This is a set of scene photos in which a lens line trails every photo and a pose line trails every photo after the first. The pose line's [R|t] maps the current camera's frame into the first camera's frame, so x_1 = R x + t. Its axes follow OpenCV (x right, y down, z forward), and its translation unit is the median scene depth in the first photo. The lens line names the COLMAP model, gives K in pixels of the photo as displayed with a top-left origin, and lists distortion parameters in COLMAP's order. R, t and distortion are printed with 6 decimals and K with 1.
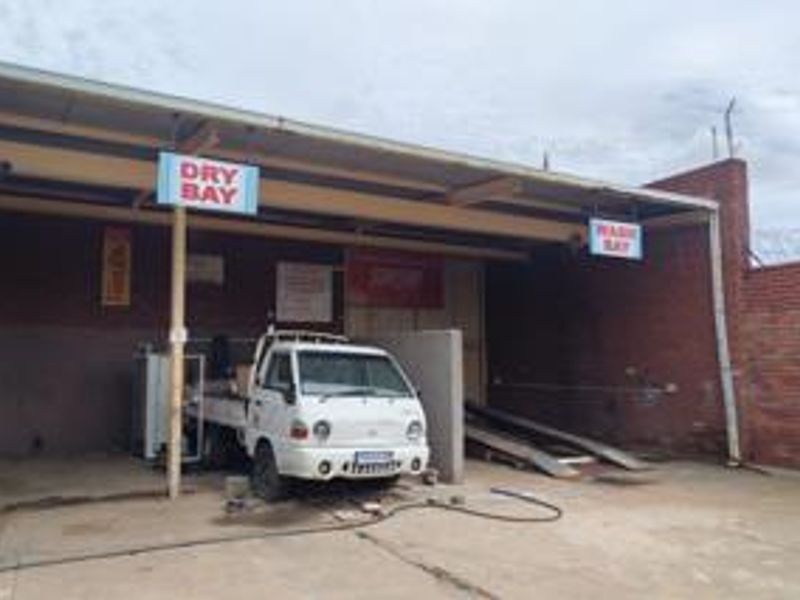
lens RADIAL K [[660.3, 0, 400.0], [0, 660.3, 300.0], [0, 0, 1]] dist [0.008046, -0.004385]
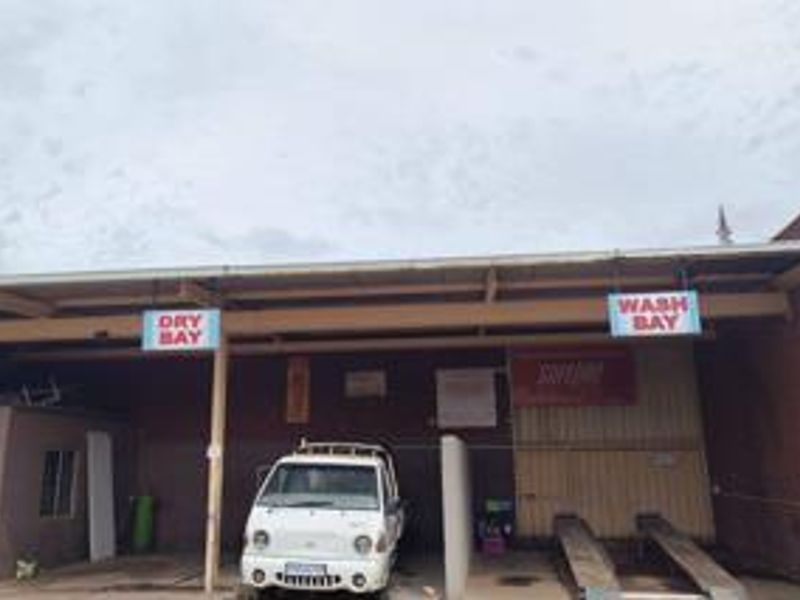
lens RADIAL K [[660.3, 0, 400.0], [0, 660.3, 300.0], [0, 0, 1]] dist [0.008046, -0.004385]
pose [[0.809279, -0.153294, -0.567070, 0.683261], [0.069453, 0.983548, -0.166760, 0.006419], [0.583304, 0.095570, 0.806612, 0.200347]]
